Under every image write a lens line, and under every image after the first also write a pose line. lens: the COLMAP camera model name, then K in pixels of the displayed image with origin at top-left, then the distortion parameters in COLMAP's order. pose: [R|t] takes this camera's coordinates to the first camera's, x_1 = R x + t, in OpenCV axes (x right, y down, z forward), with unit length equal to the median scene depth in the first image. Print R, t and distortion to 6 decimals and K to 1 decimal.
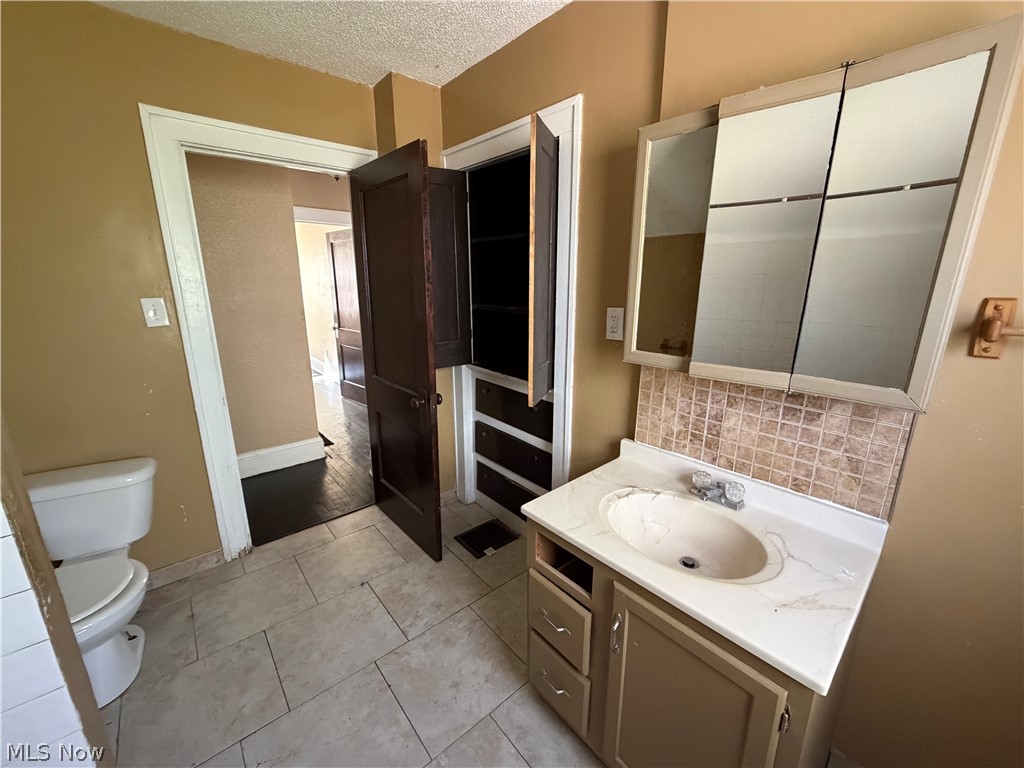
lens RADIAL K [[408.9, 0, 509.4], [0, 408.9, 383.0], [0, 0, 1]] dist [0.000479, 0.000623]
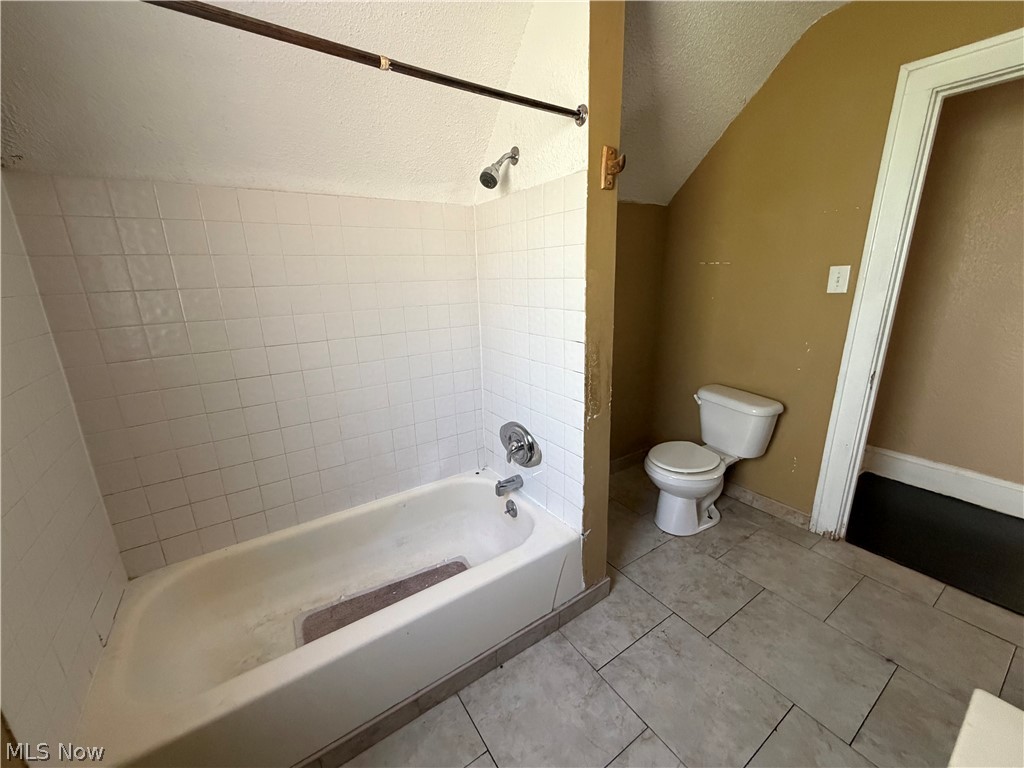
lens RADIAL K [[408.9, 0, 509.4], [0, 408.9, 383.0], [0, 0, 1]] dist [0.000479, 0.000623]
pose [[-0.112763, 0.264055, -0.957893, 0.352818], [-0.218494, 0.933856, 0.283150, -0.038698], [0.969301, 0.241223, -0.047610, 0.310604]]
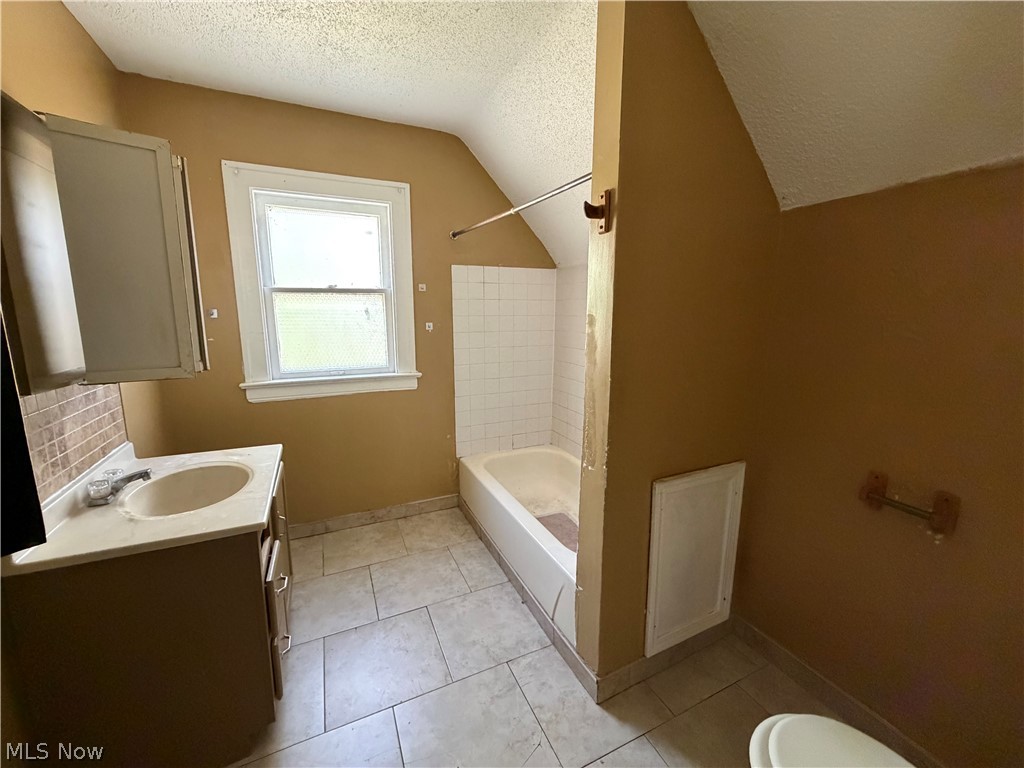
lens RADIAL K [[408.9, 0, 509.4], [0, 408.9, 383.0], [0, 0, 1]] dist [0.000479, 0.000623]
pose [[-0.962224, -0.057537, 0.266109, -0.586084], [0.057835, 0.911909, 0.406296, -0.274272], [-0.266044, 0.406338, -0.874134, 1.199055]]
